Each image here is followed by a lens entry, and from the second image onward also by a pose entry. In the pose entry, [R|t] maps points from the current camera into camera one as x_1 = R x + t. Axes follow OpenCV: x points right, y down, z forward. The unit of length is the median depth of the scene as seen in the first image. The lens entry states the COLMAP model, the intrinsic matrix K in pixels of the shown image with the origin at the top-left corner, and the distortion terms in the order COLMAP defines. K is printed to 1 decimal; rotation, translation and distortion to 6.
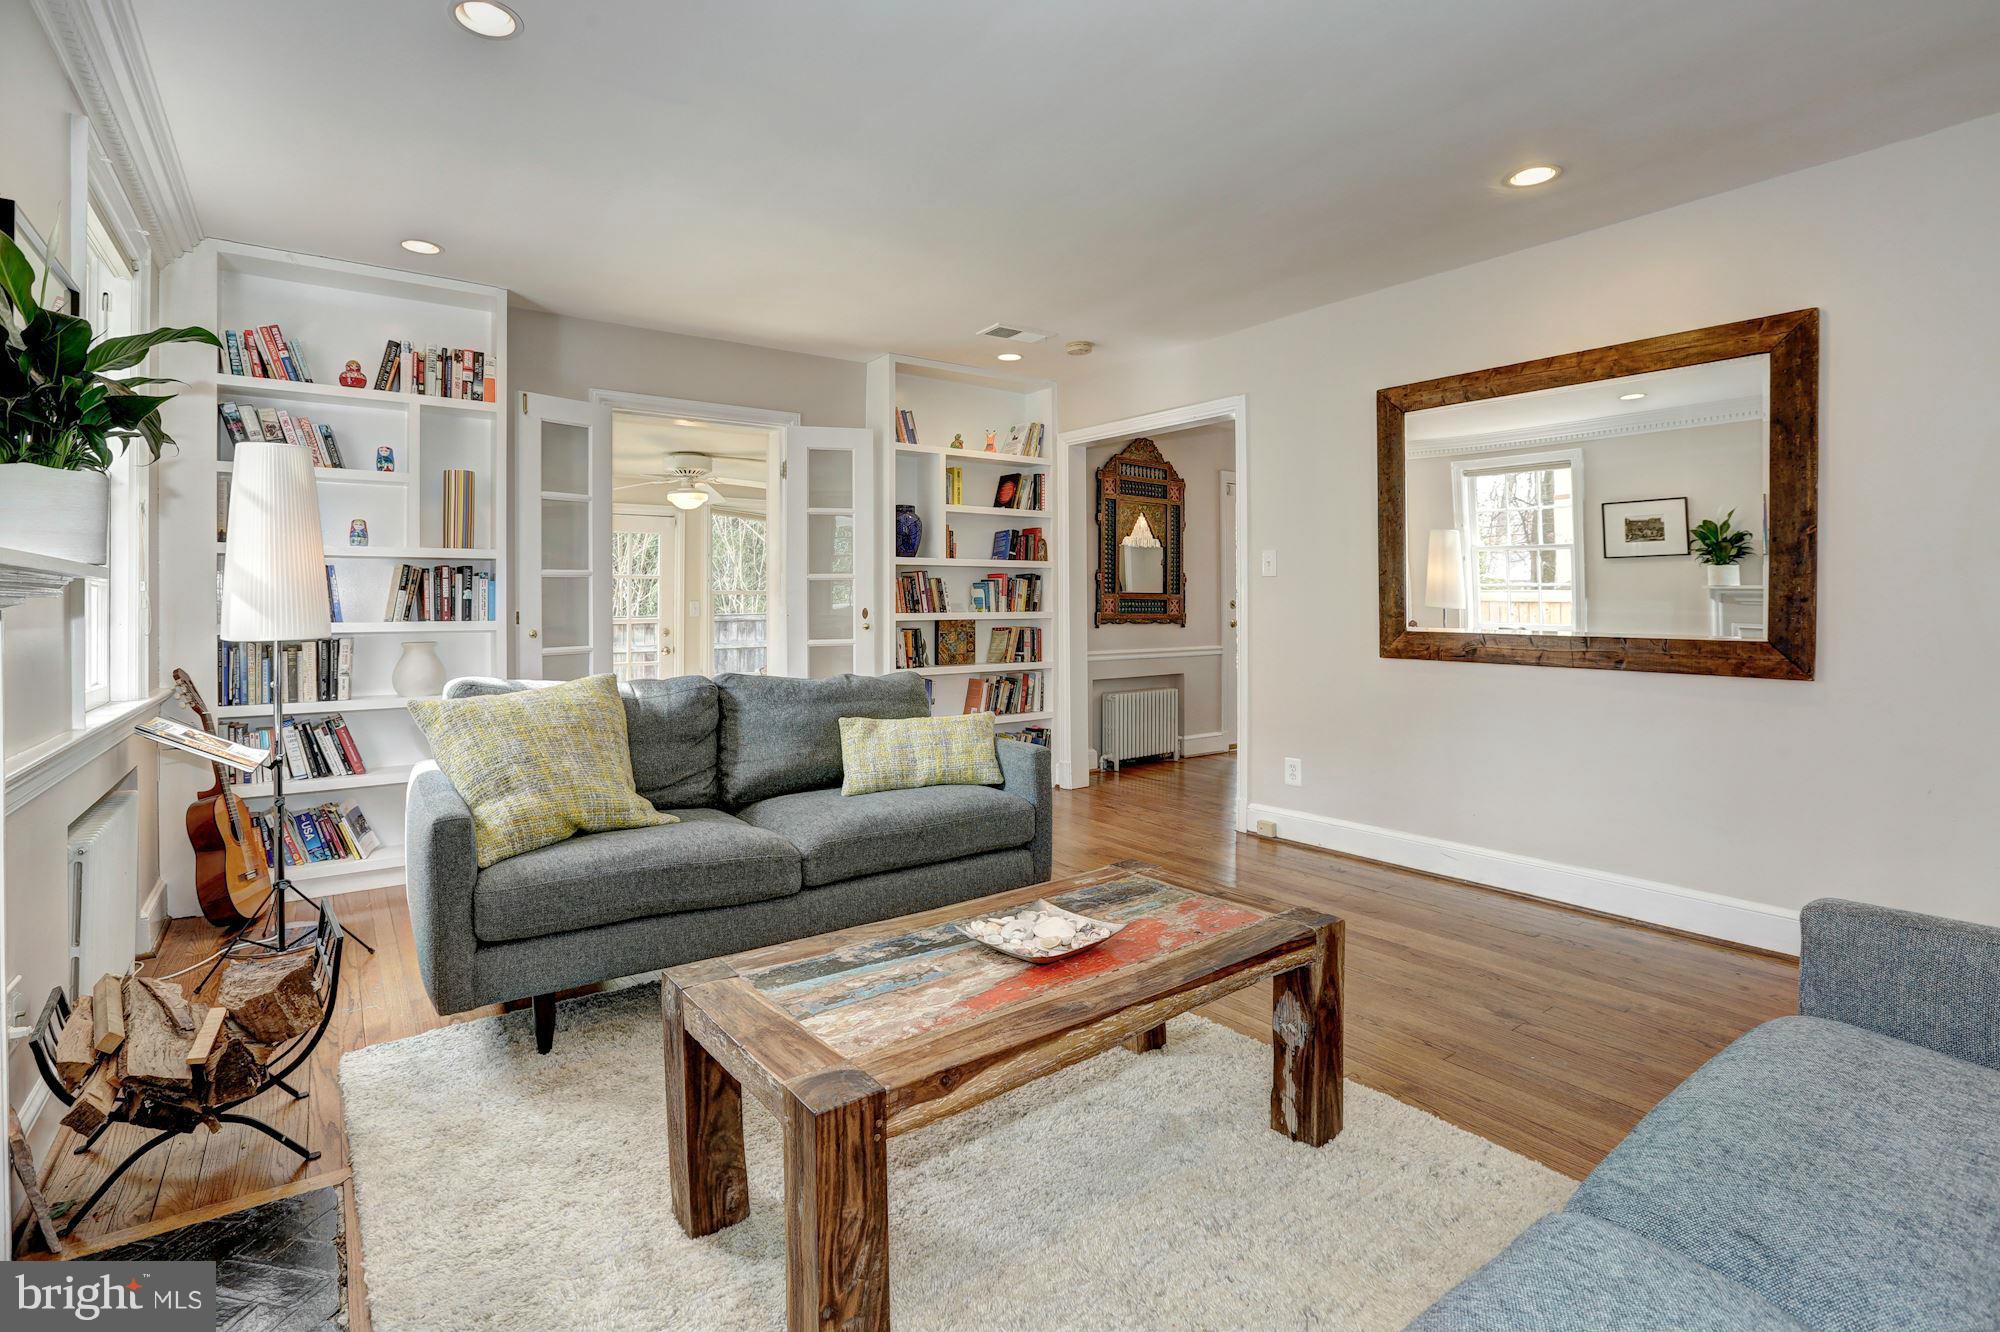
lens RADIAL K [[917.8, 0, 991.9], [0, 917.8, 597.7], [0, 0, 1]] dist [-0.028636, -0.000009]
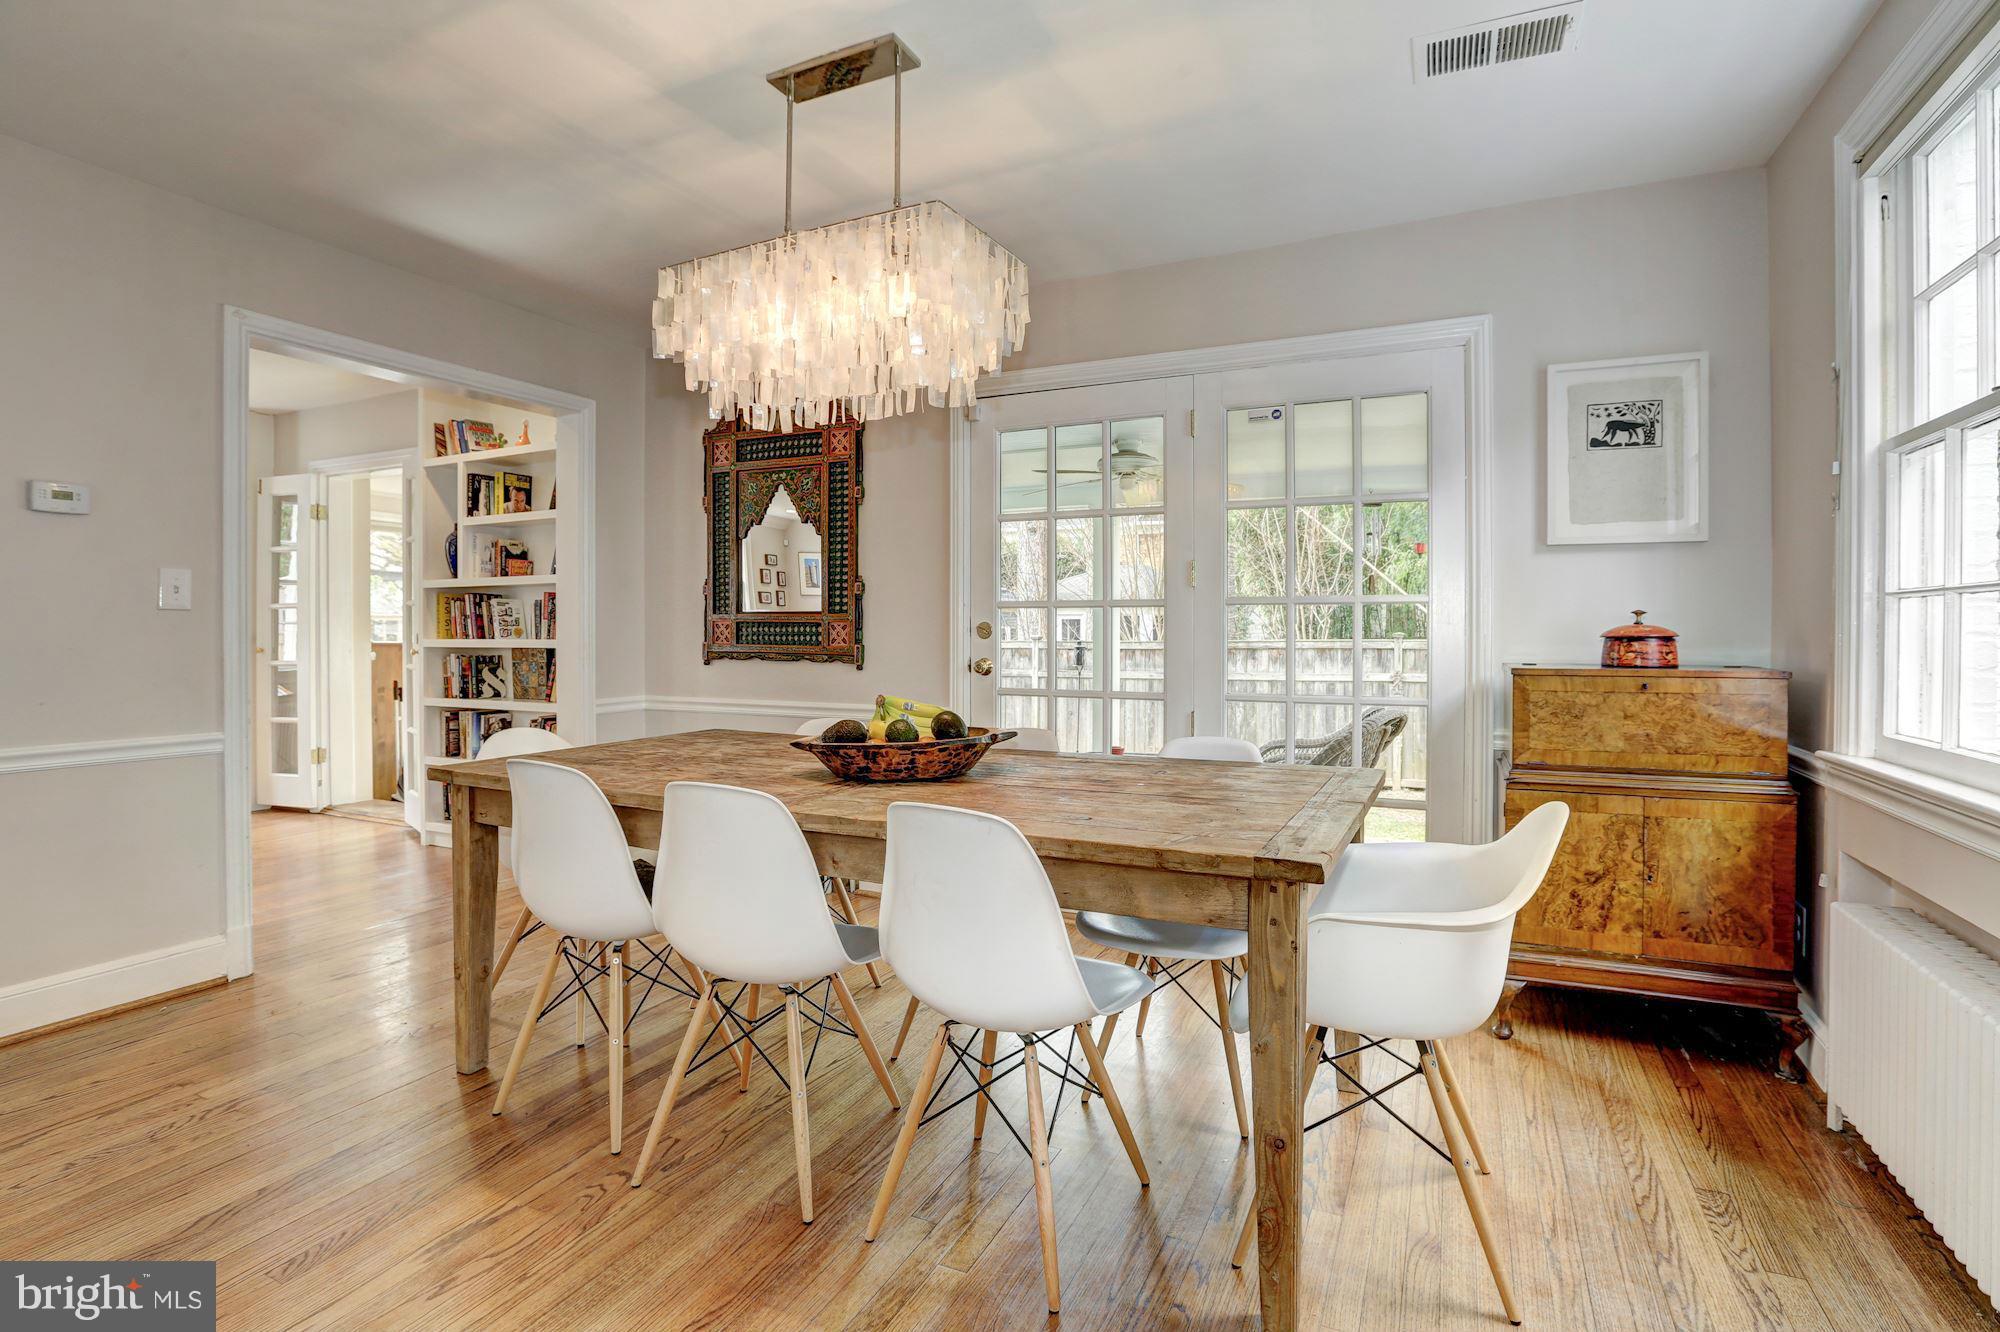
lens RADIAL K [[952.2, 0, 1014.5], [0, 952.2, 645.4], [0, 0, 1]] dist [-0.049422, 0.017981]
pose [[0.488479, 0.013607, -0.872470, 0.798268], [0.009510, 0.999736, 0.020916, 0.005370], [0.872524, -0.018514, 0.488221, 0.809827]]
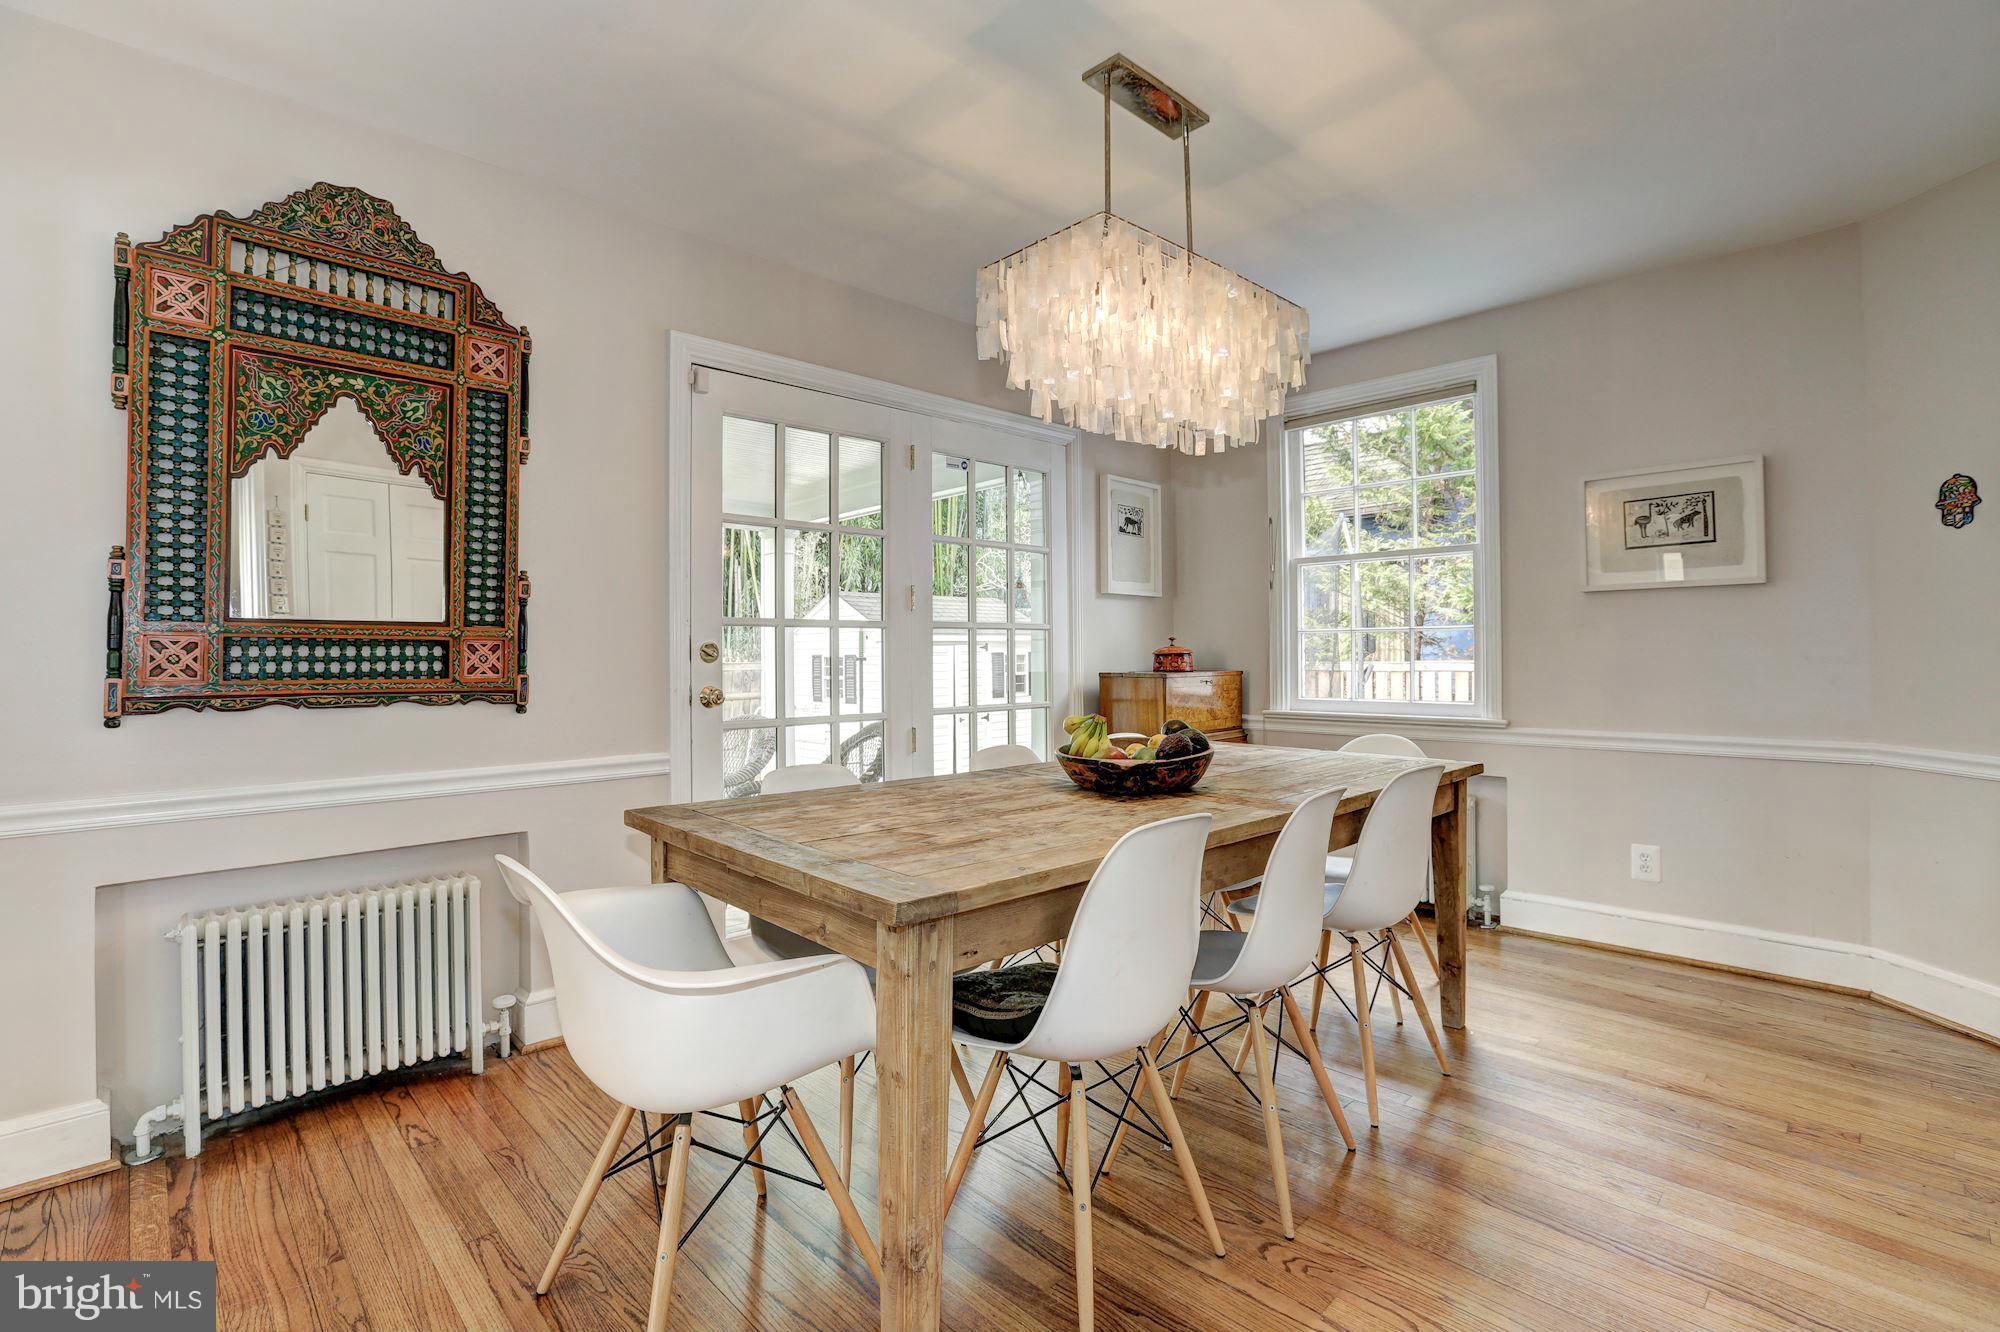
lens RADIAL K [[952.2, 0, 1014.5], [0, 952.2, 645.4], [0, 0, 1]] dist [-0.049422, 0.017981]
pose [[0.989065, 0.002051, 0.147467, 0.363171], [-0.003092, 0.999972, 0.006831, 0.000970], [-0.147449, -0.007212, 0.989043, 0.593473]]
